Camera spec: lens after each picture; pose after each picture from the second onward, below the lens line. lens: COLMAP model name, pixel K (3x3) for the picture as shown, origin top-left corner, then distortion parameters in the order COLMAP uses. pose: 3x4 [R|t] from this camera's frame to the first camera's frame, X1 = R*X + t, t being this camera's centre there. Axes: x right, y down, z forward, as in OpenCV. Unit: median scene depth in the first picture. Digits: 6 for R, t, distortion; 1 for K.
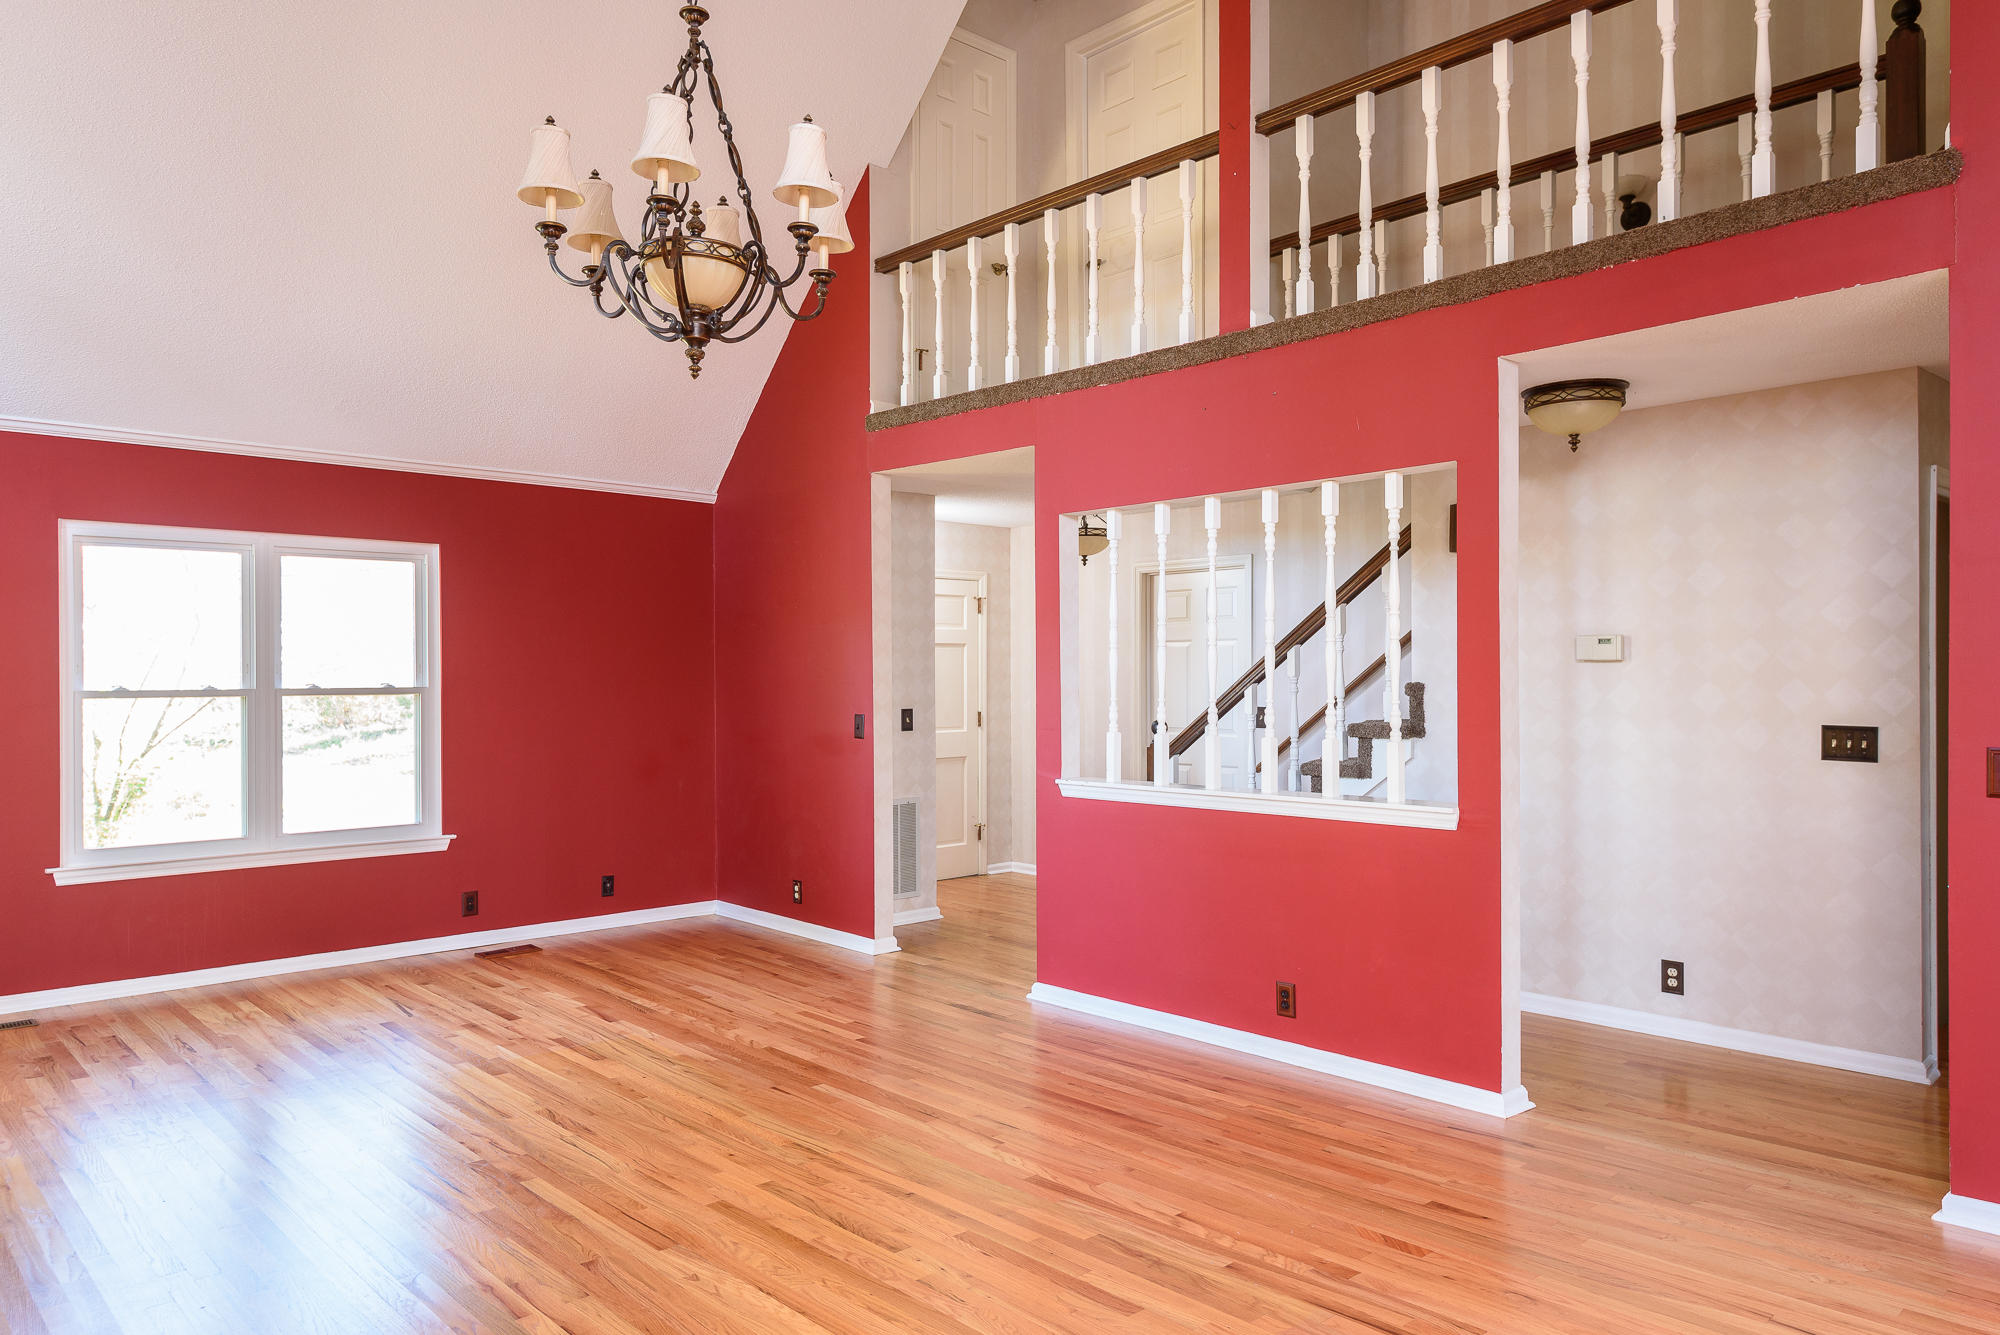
lens RADIAL K [[1351.4, 0, 990.3], [0, 1351.4, 669.9], [0, 0, 1]] dist [0.036303, -0.017024]
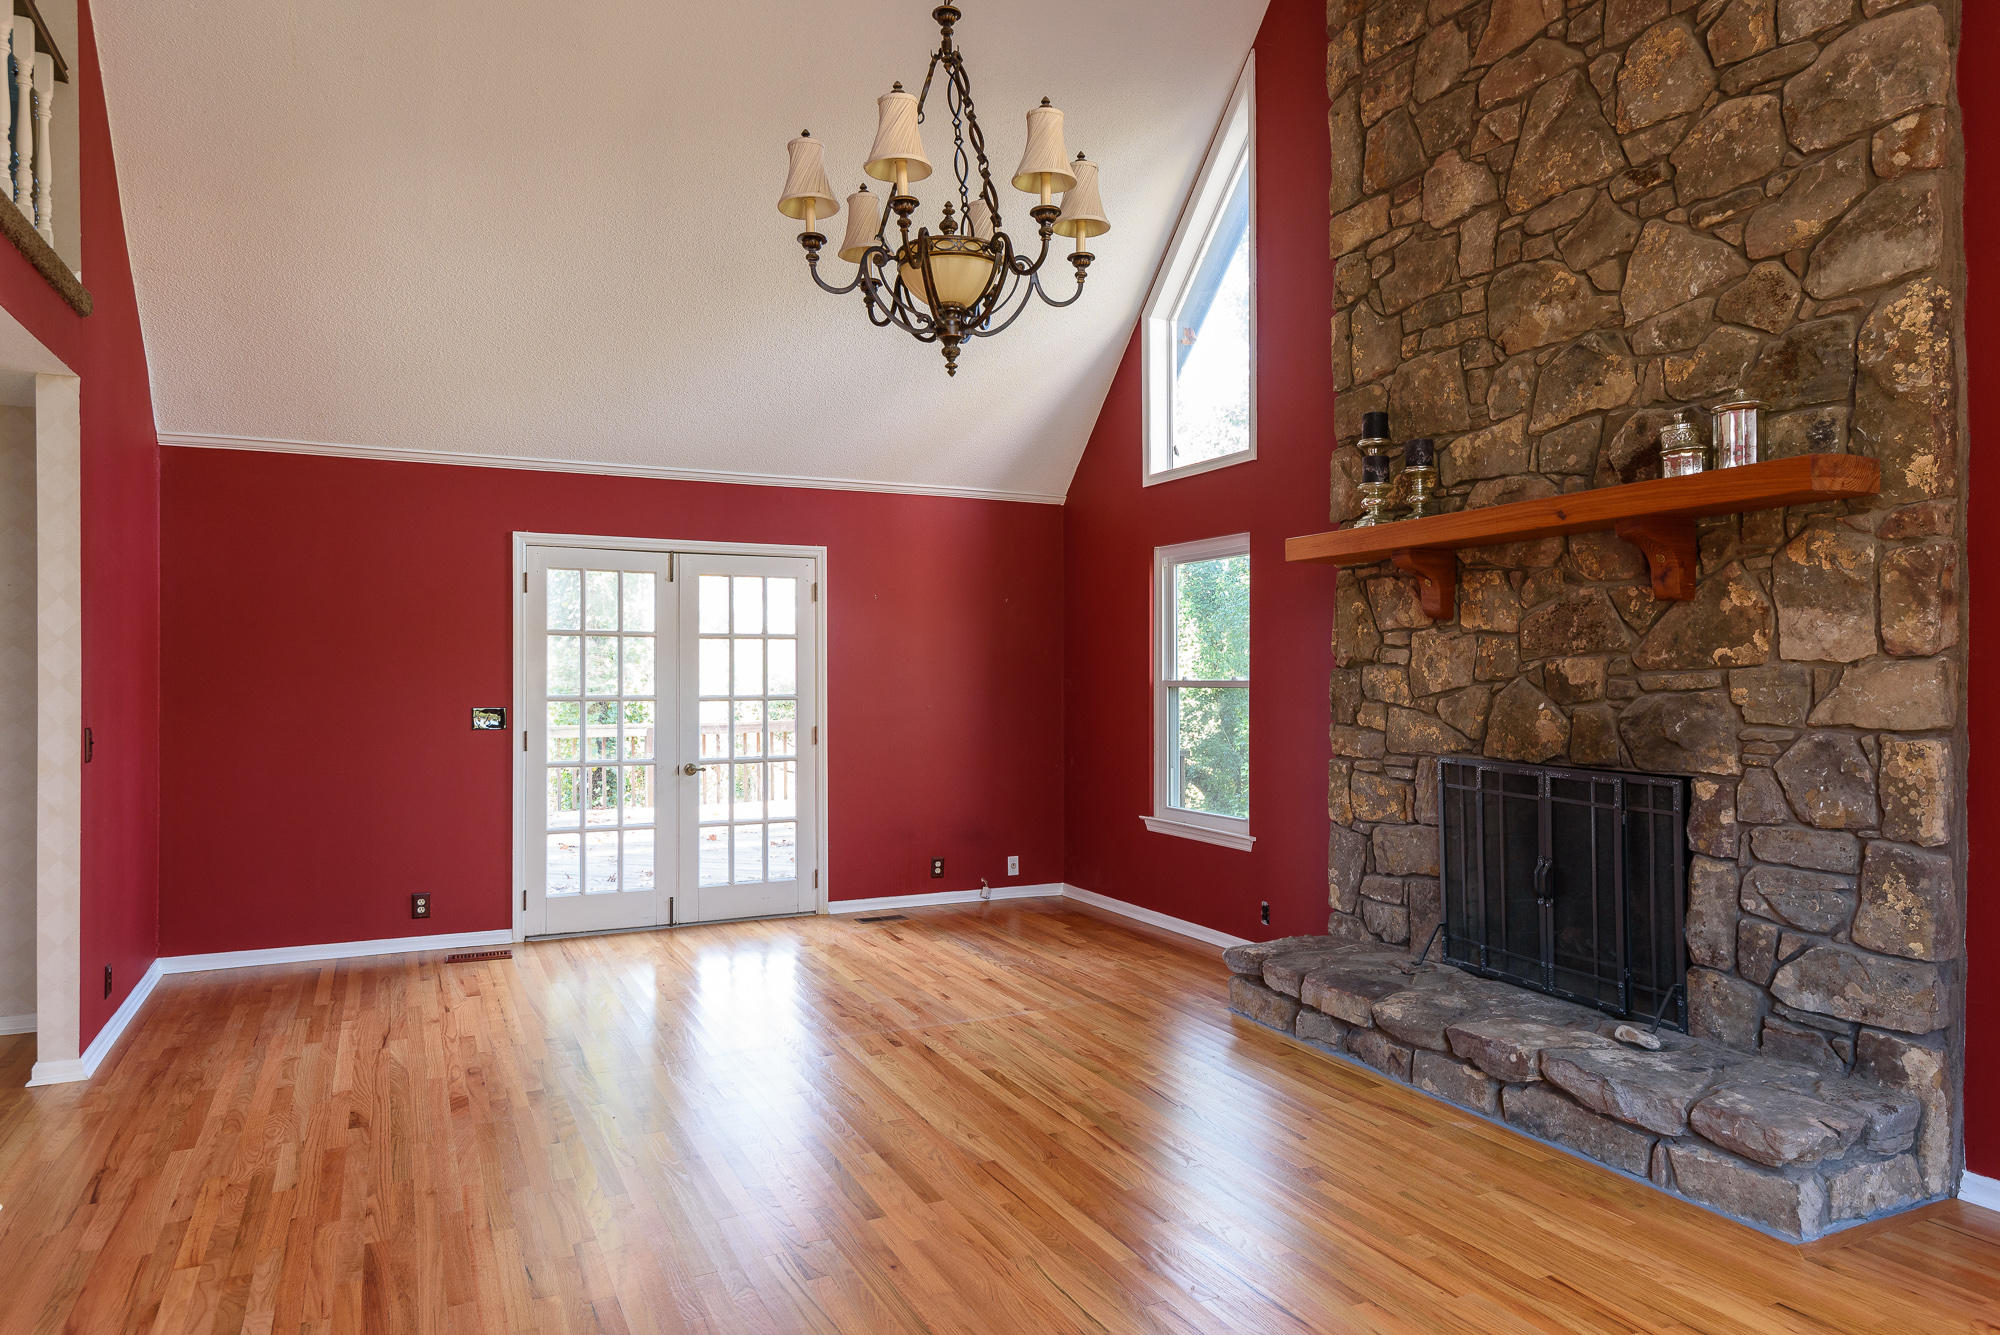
lens RADIAL K [[1245.1, 0, 1001.6], [0, 1245.1, 680.6], [0, 0, 1]] dist [0.025038, -0.019466]
pose [[-0.958753, 0.005950, 0.284179, -0.399980], [0.007045, 0.999971, 0.002832, 0.007714], [-0.284154, 0.004717, -0.958767, 1.455652]]
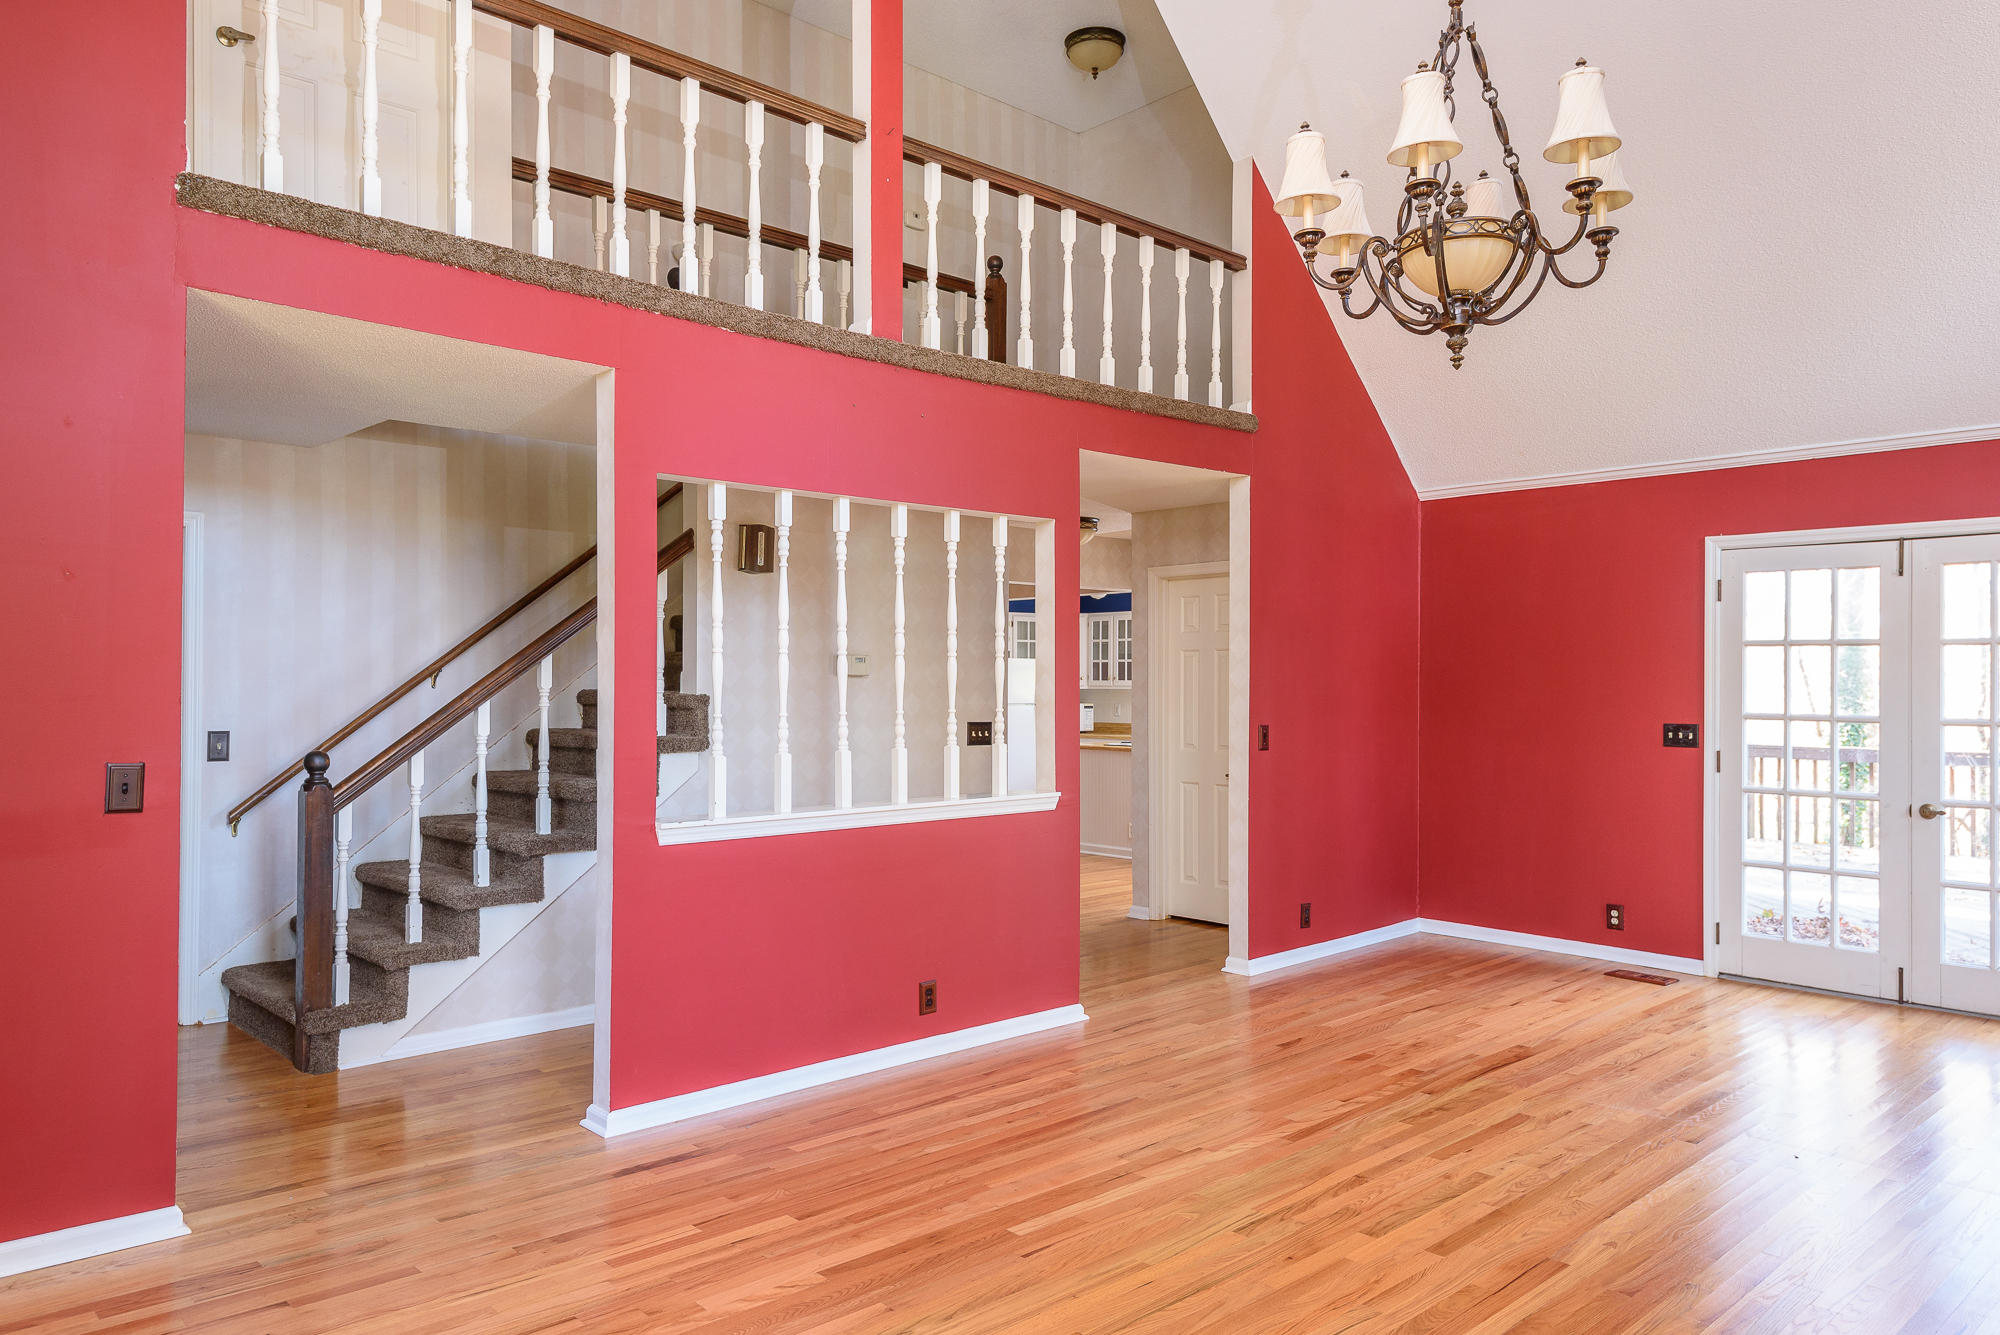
lens RADIAL K [[1351.4, 0, 1012.5], [0, 1351.4, 666.8], [0, 0, 1]] dist [0.036303, -0.017024]
pose [[-0.012938, 0.018090, 0.999753, -0.890776], [-0.005385, 0.999821, -0.018161, 0.007733], [-0.999902, -0.005619, -0.012839, 1.020328]]
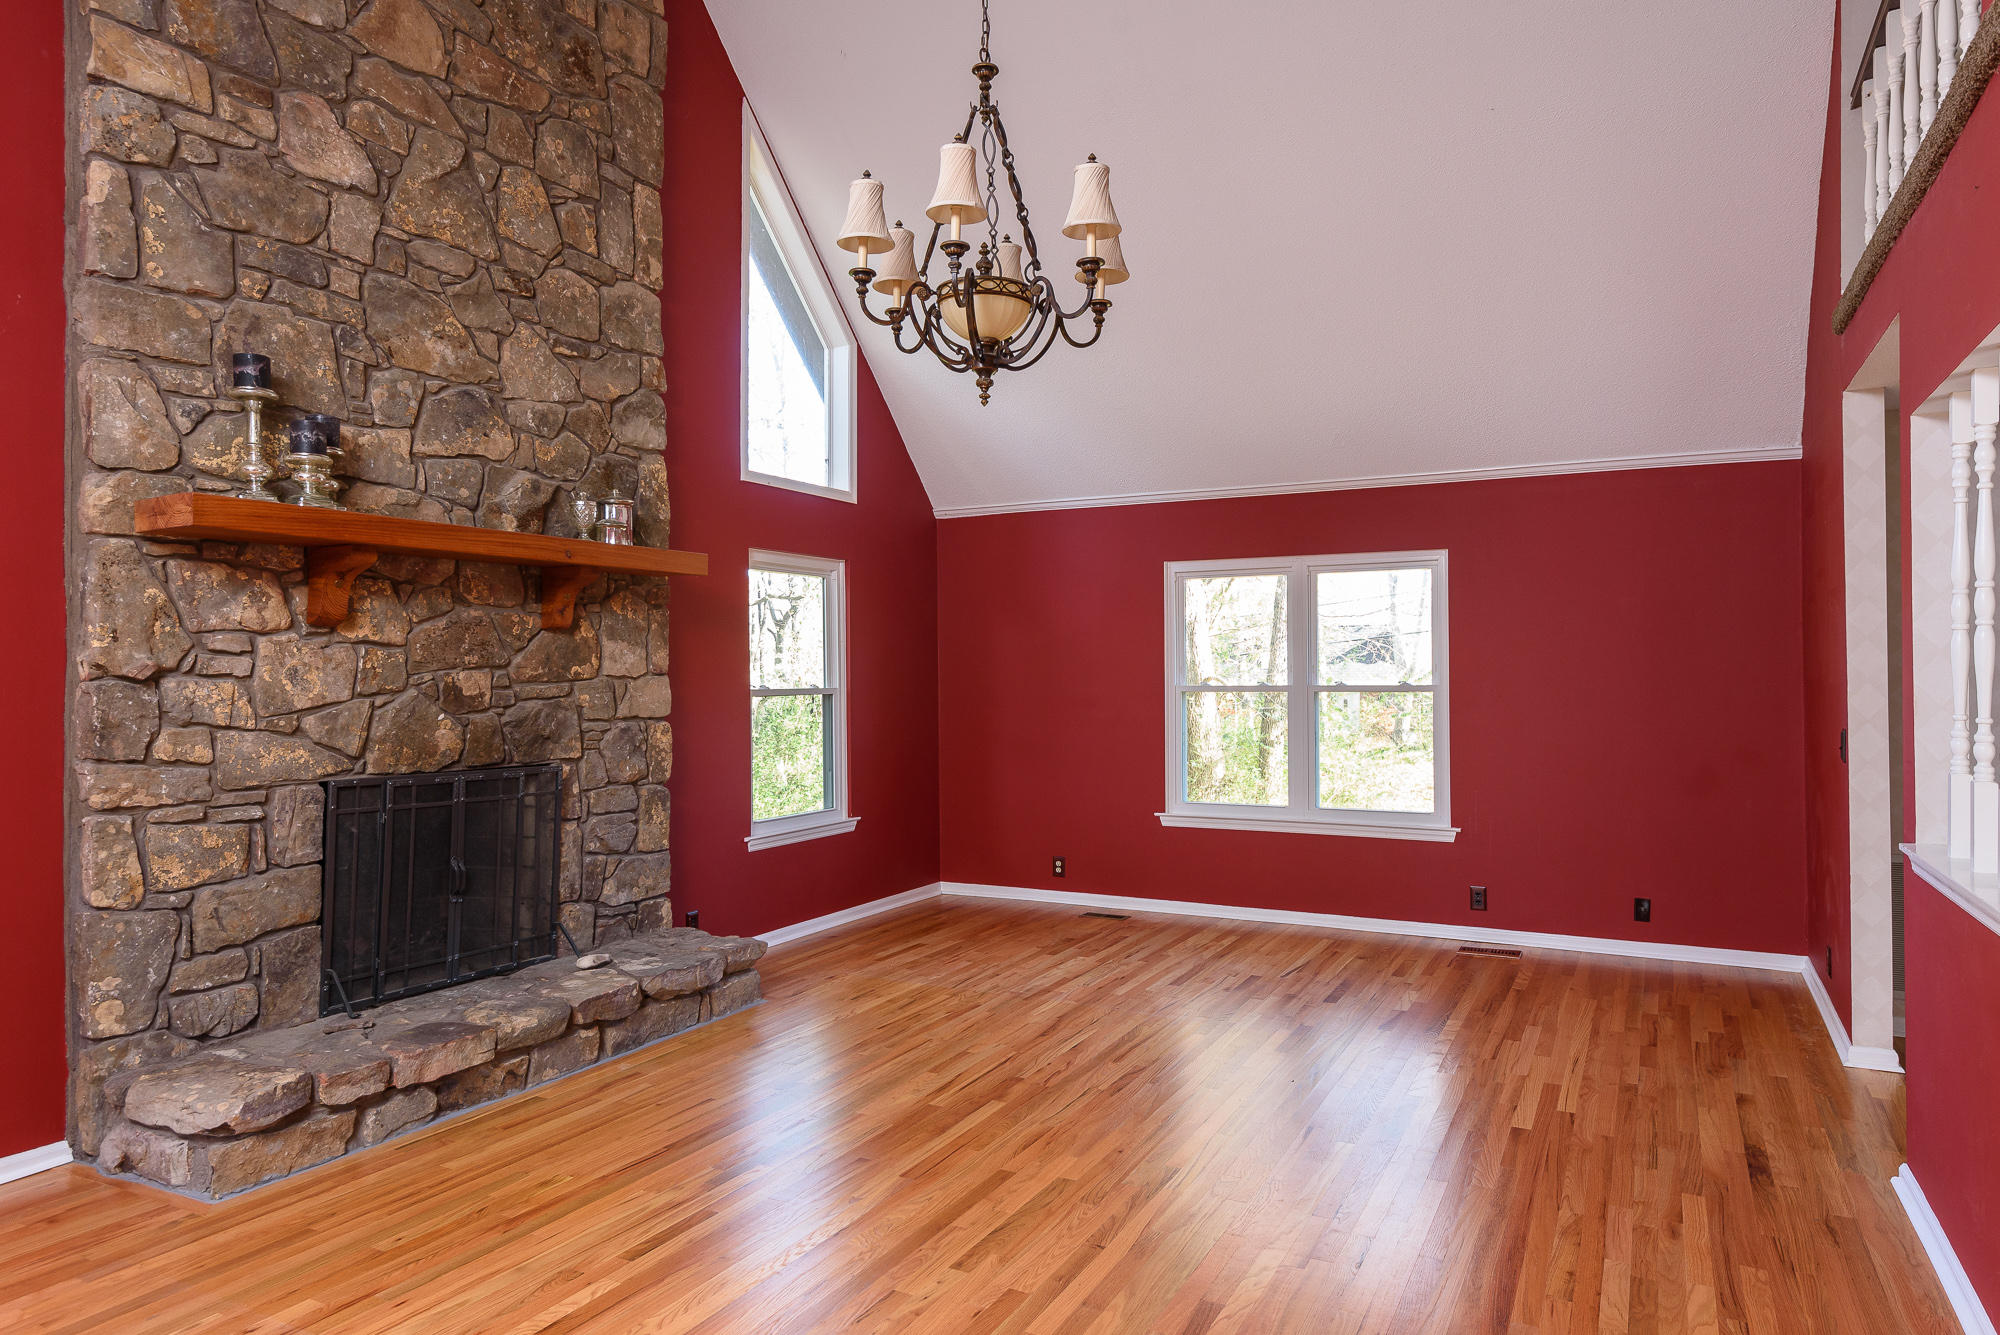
lens RADIAL K [[1245.1, 0, 993.9], [0, 1245.1, 677.4], [0, 0, 1]] dist [0.025038, -0.019466]
pose [[0.338309, 0.003650, -0.941028, 0.561419], [0.005976, 0.999964, 0.006027, -0.001991], [0.941016, -0.007662, 0.338275, 0.517643]]
